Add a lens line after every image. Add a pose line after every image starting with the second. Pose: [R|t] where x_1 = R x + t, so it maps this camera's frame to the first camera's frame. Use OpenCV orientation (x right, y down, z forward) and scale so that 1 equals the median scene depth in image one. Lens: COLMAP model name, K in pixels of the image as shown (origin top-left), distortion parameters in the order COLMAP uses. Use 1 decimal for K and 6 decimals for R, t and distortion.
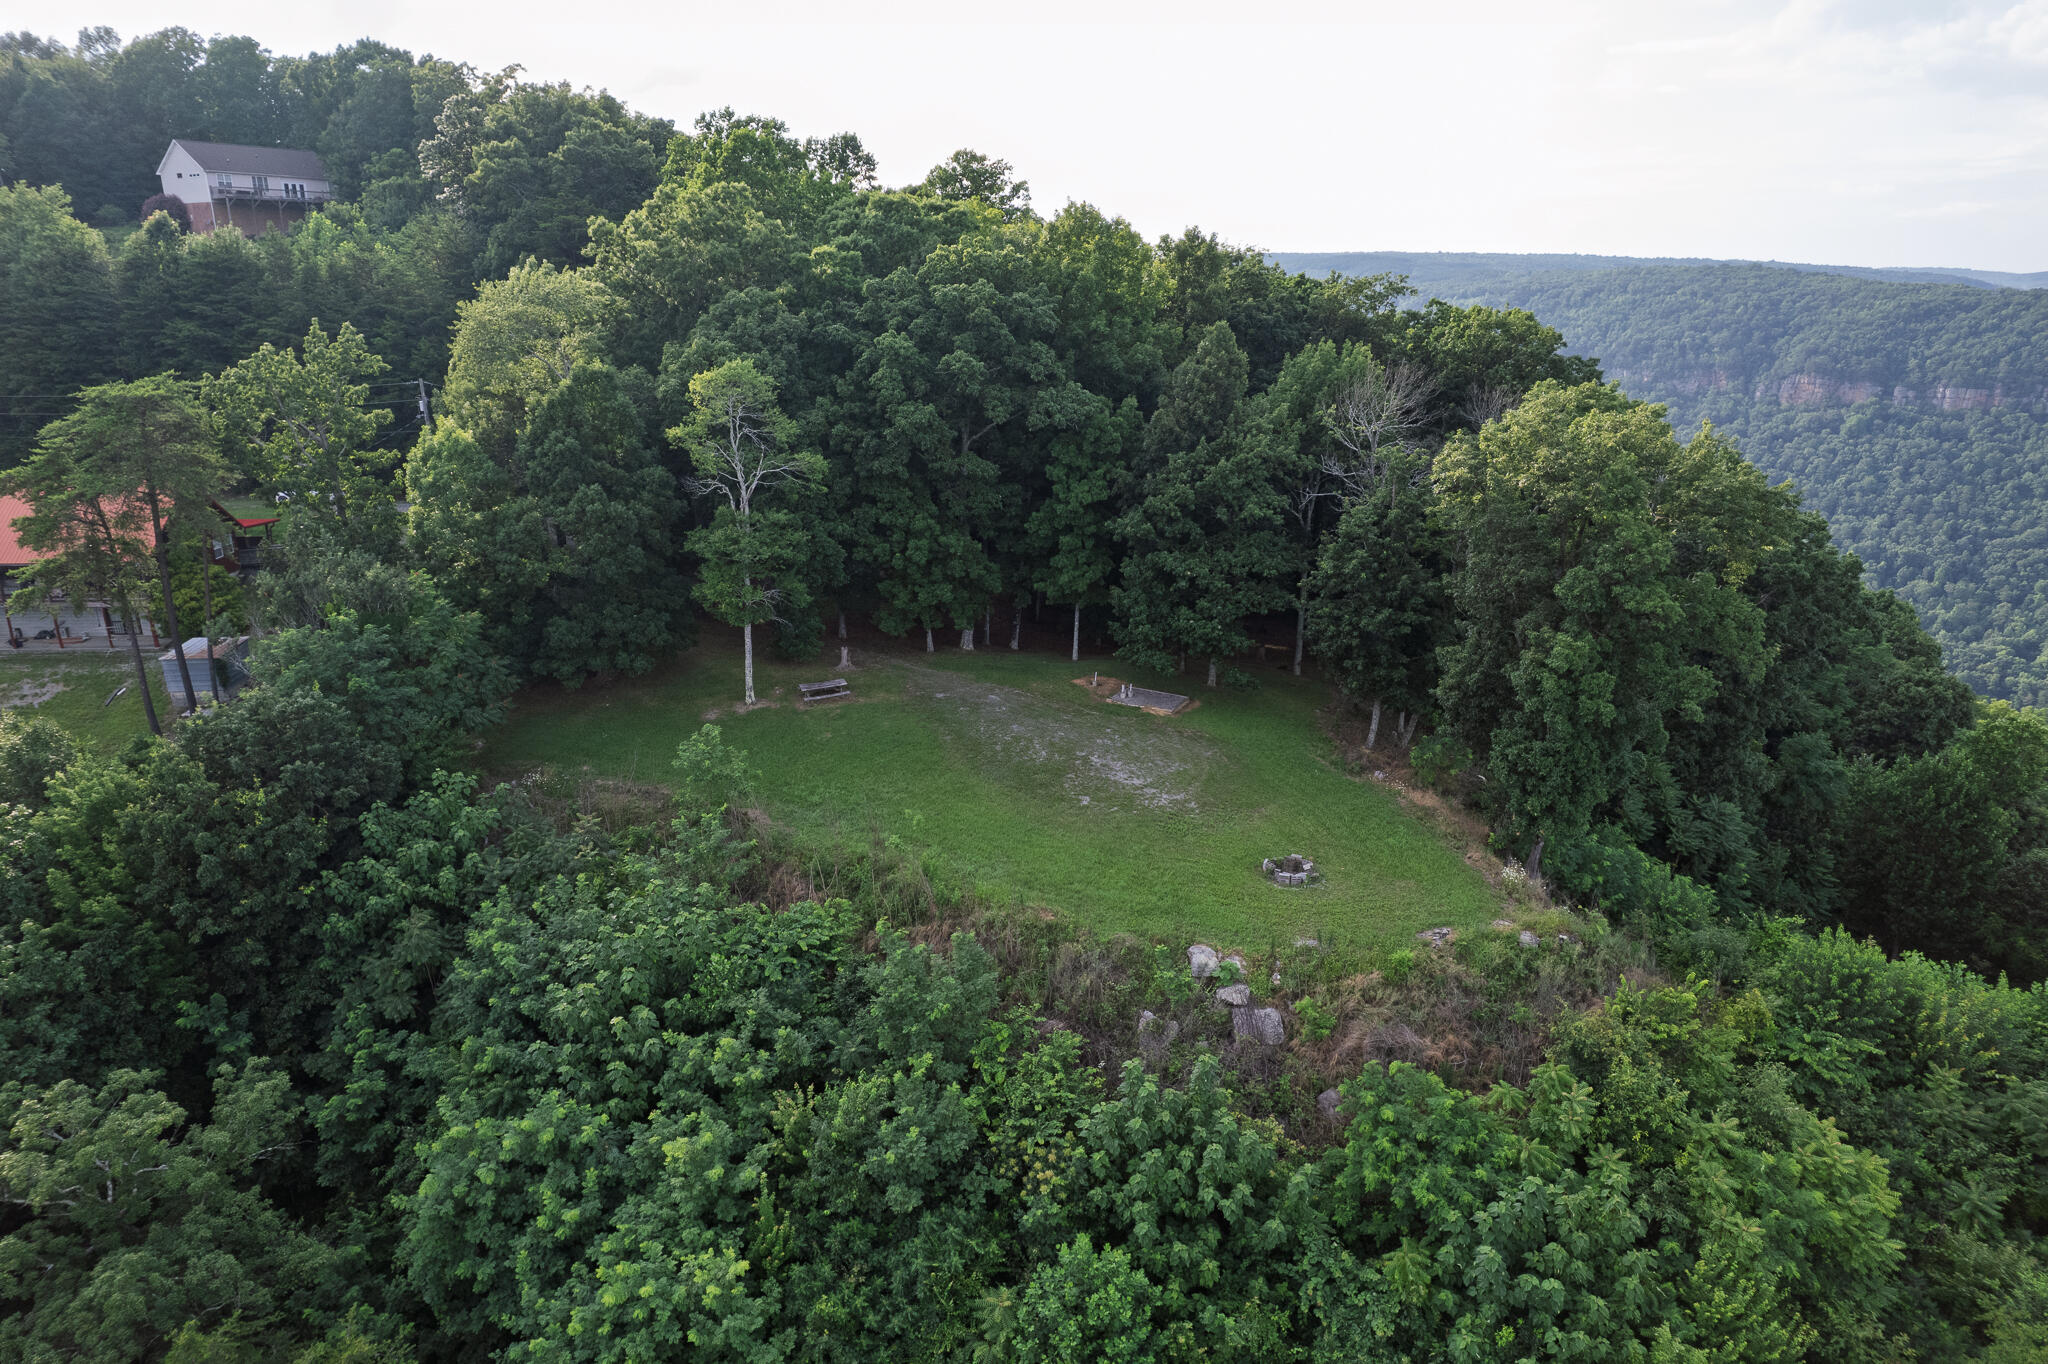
lens RADIAL K [[1308.4, 0, 1024.0], [0, 1308.4, 682.0], [0, 0, 1]] dist [-0.079834, 0.068774]
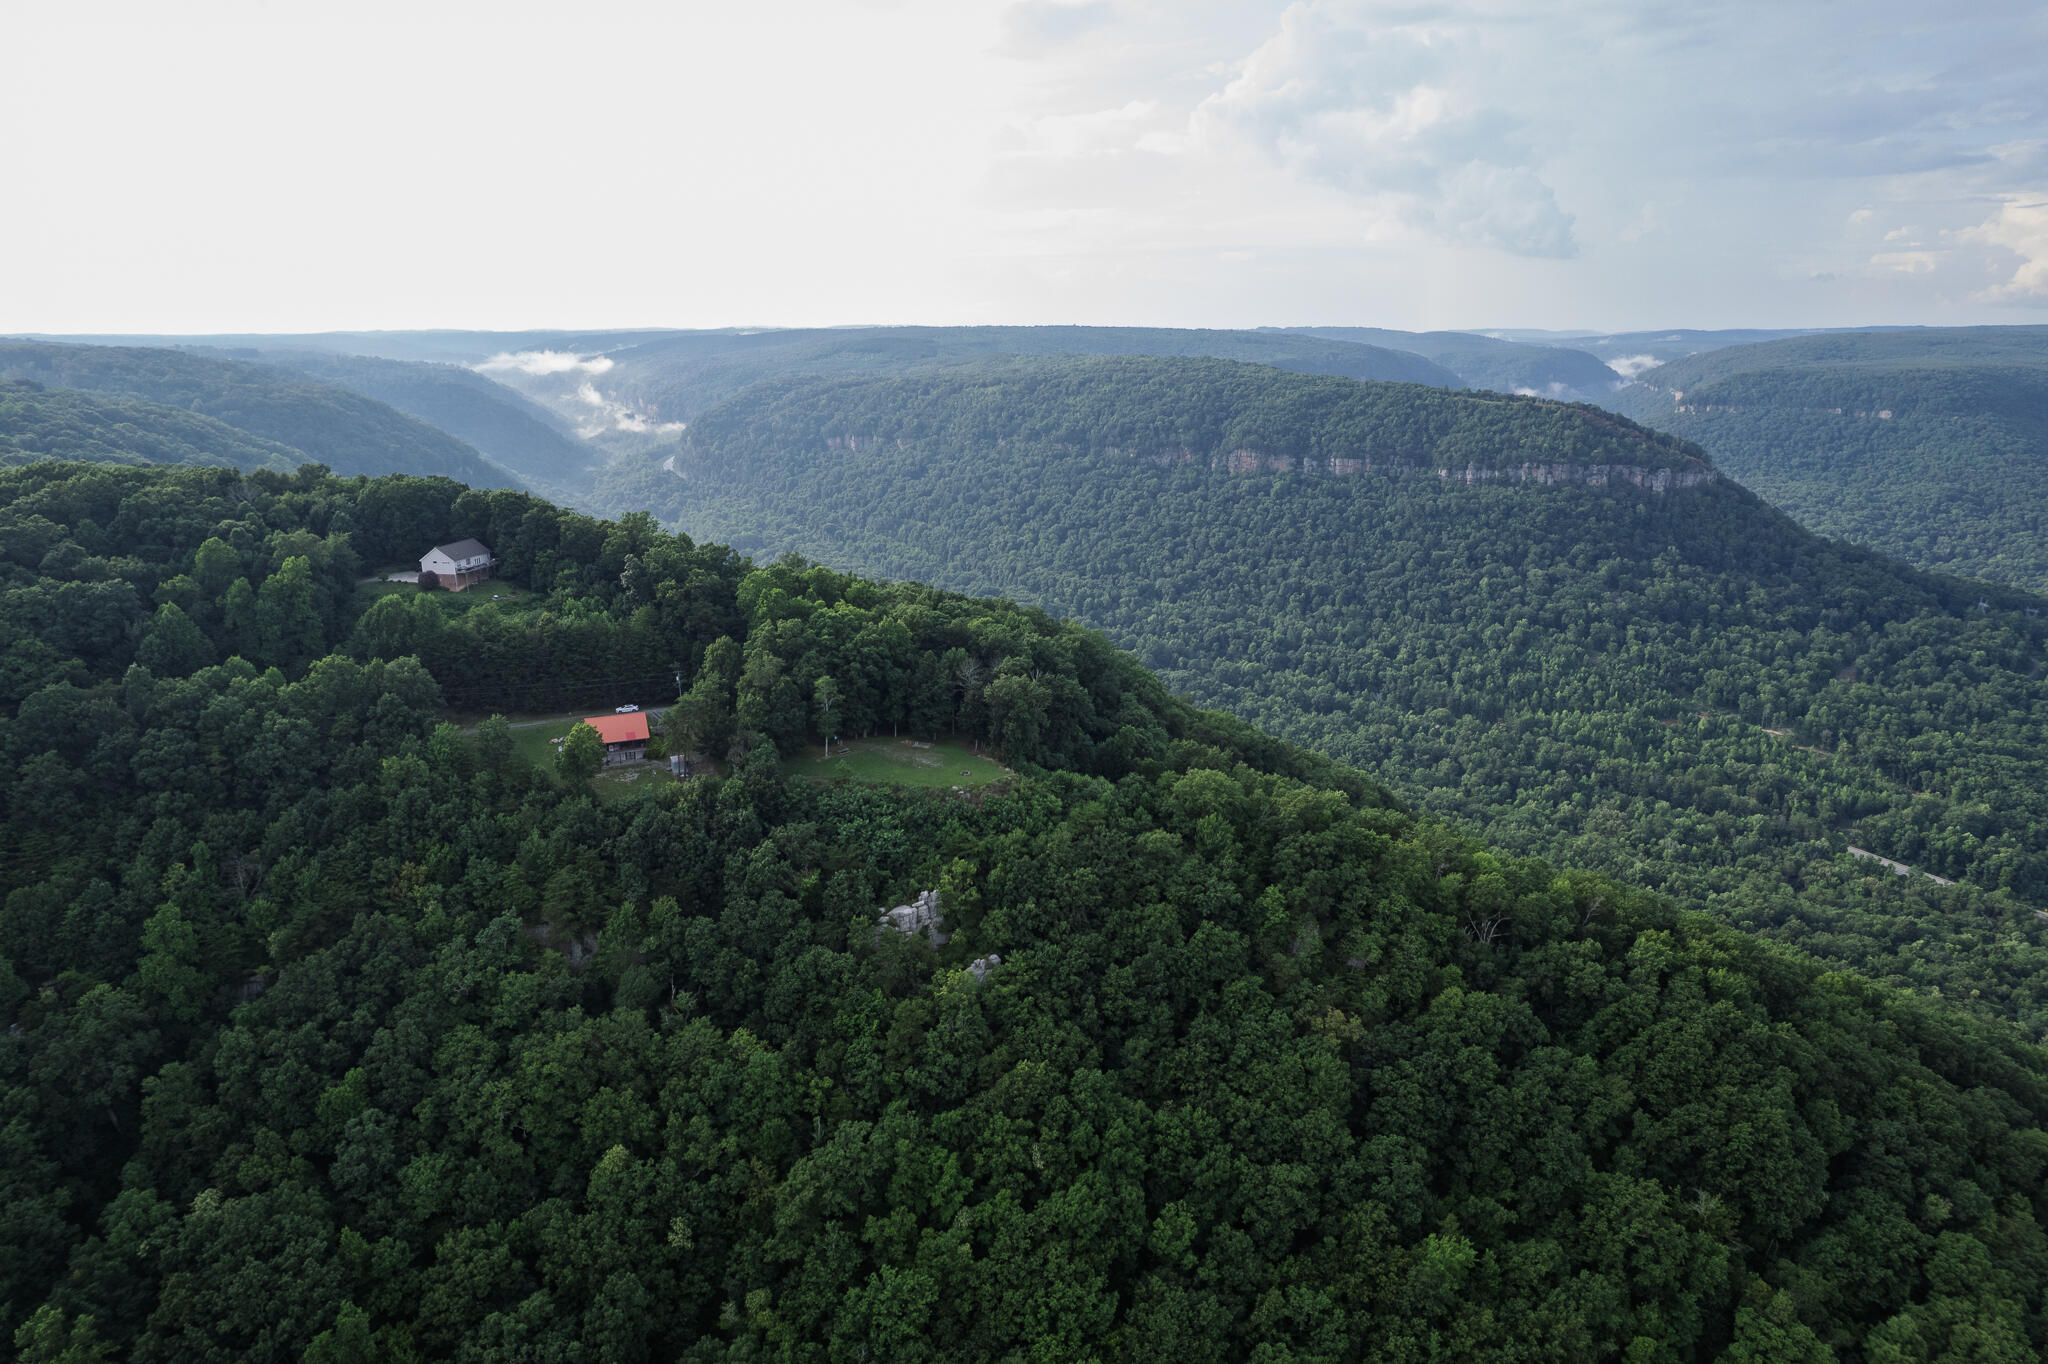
lens RADIAL K [[1308.4, 0, 1024.0], [0, 1308.4, 682.0], [0, 0, 1]] dist [-0.079834, 0.068774]
pose [[0.940739, -0.095668, 0.325358, -0.059506], [0.108358, 0.993889, -0.021063, -0.003957], [-0.321354, 0.055070, 0.945356, -0.193032]]
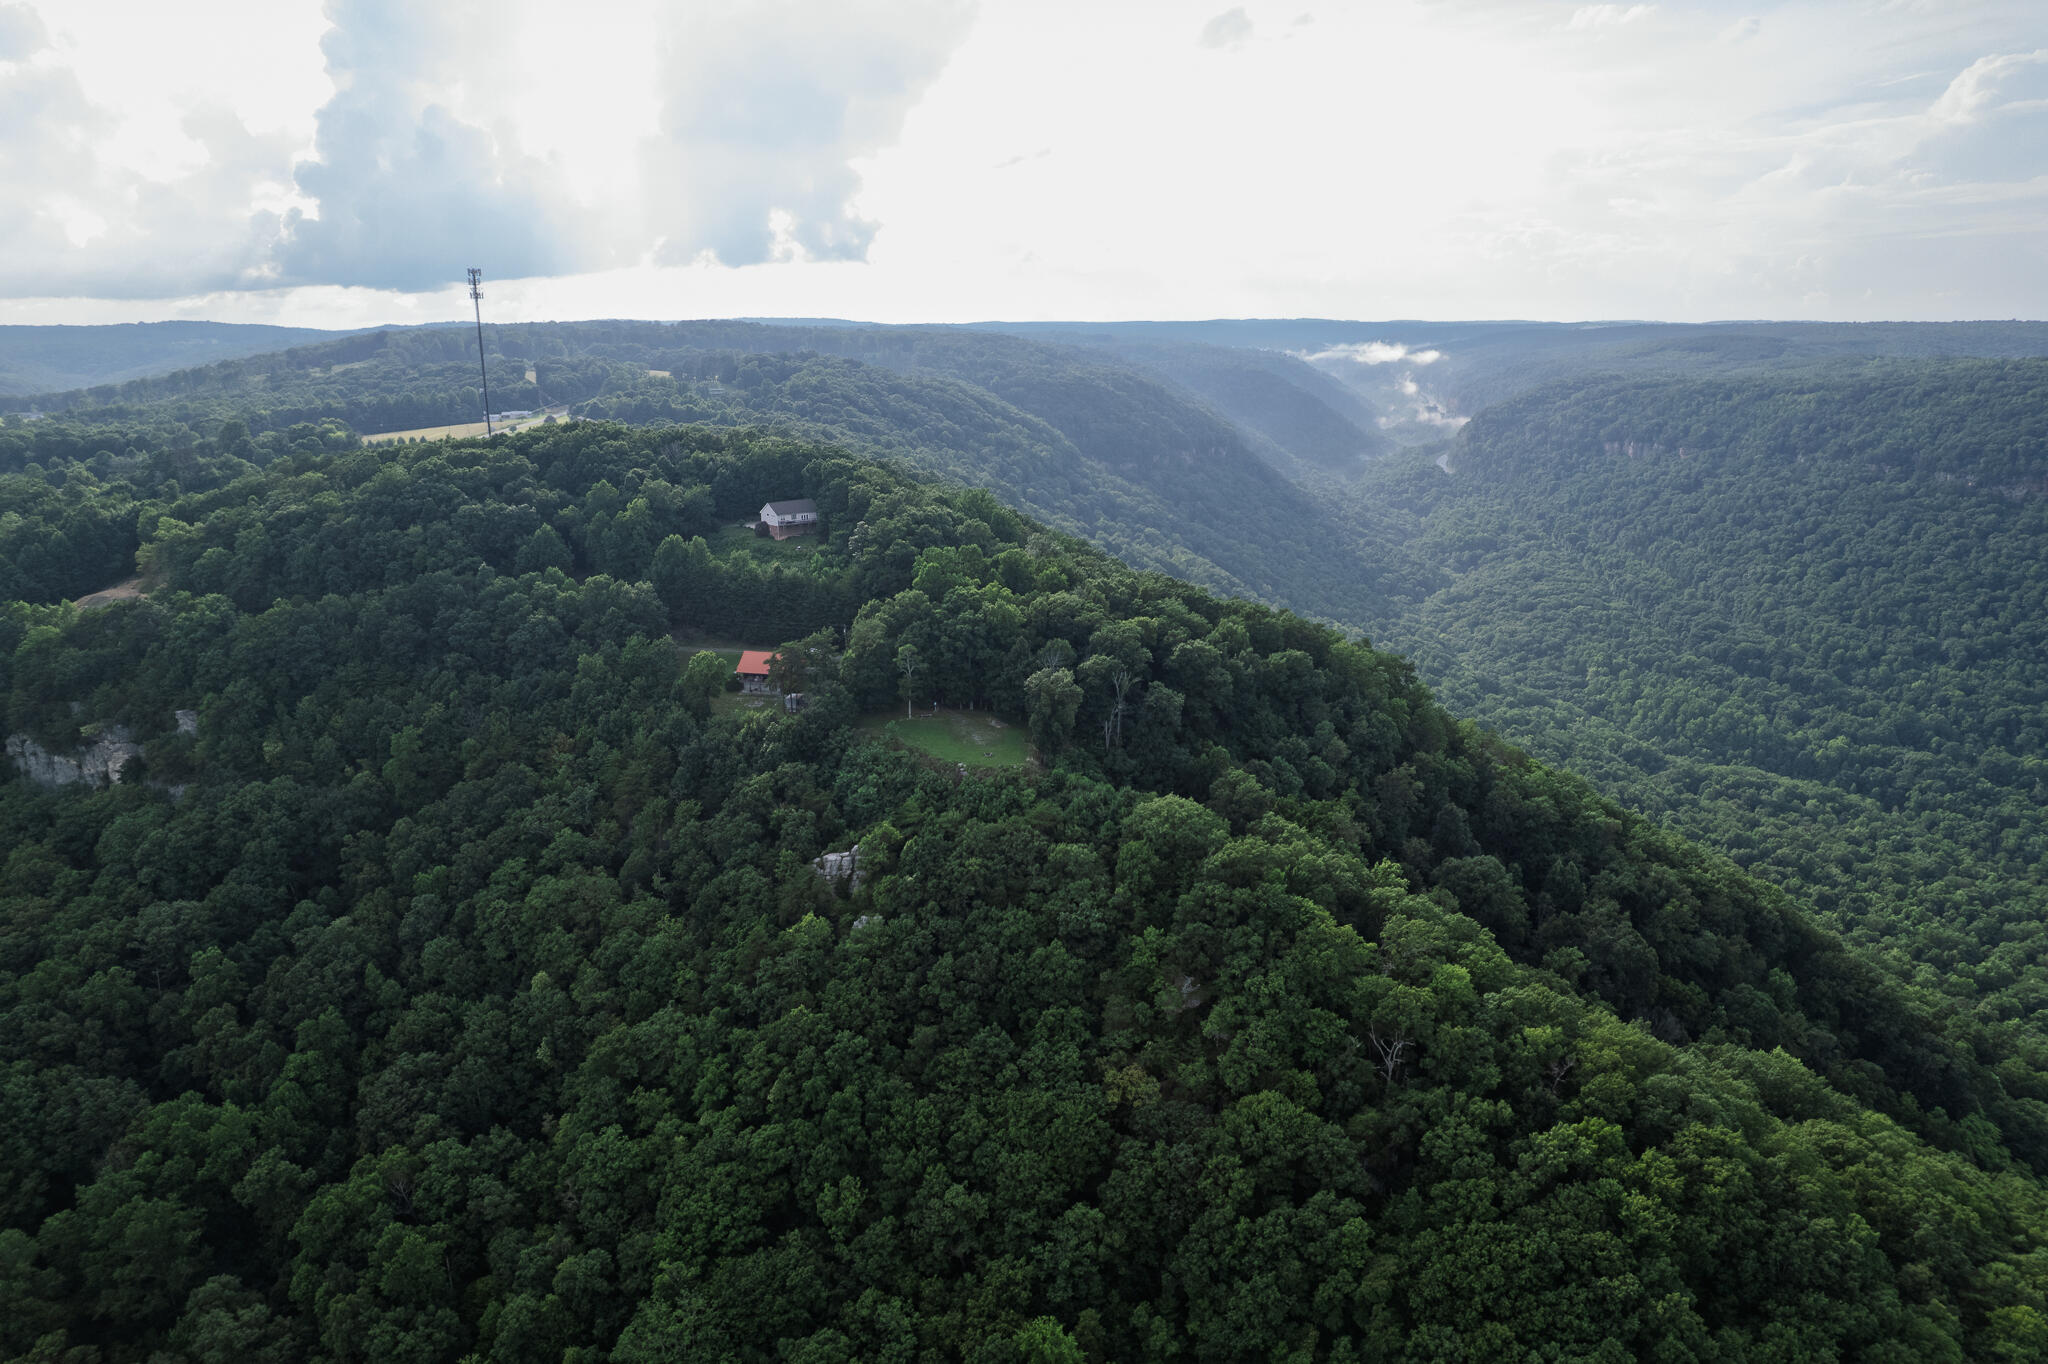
lens RADIAL K [[1308.4, 0, 1024.0], [0, 1308.4, 682.0], [0, 0, 1]] dist [-0.079834, 0.068774]
pose [[0.958140, 0.066002, -0.278587, 0.088529], [-0.075977, 0.996792, -0.025151, -0.001496], [0.276033, 0.045264, 0.960082, -0.200951]]
